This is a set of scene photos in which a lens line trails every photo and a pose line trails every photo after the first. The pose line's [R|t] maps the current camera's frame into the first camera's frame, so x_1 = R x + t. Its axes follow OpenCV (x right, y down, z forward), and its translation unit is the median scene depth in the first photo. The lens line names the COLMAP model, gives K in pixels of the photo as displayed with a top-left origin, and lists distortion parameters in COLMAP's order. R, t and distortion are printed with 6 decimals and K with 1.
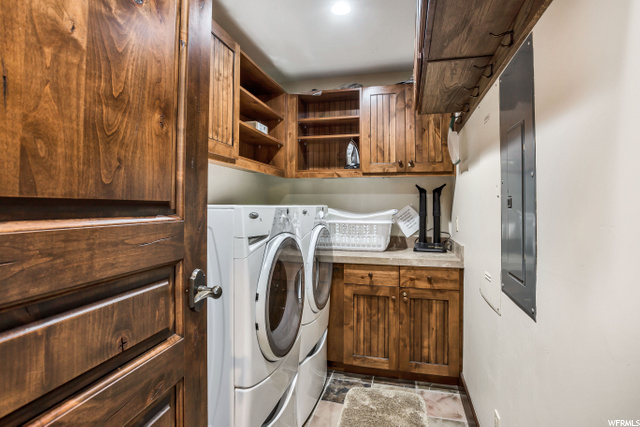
lens RADIAL K [[355.3, 0, 318.7], [0, 355.3, 207.3], [0, 0, 1]] dist [-0.049625, 0.001121]
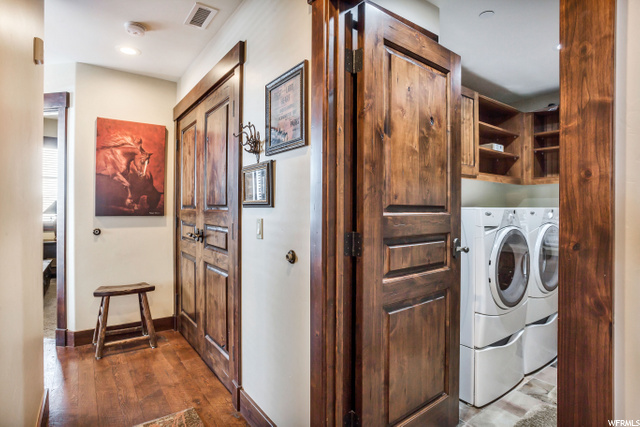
lens RADIAL K [[327.4, 0, 318.3], [0, 327.4, 208.8], [0, 0, 1]] dist [-0.035142, 0.001547]
pose [[0.773908, -0.005348, -0.633275, 0.158339], [0.000237, 0.999967, -0.008154, 0.011622], [0.633298, 0.006161, 0.773884, -0.658993]]
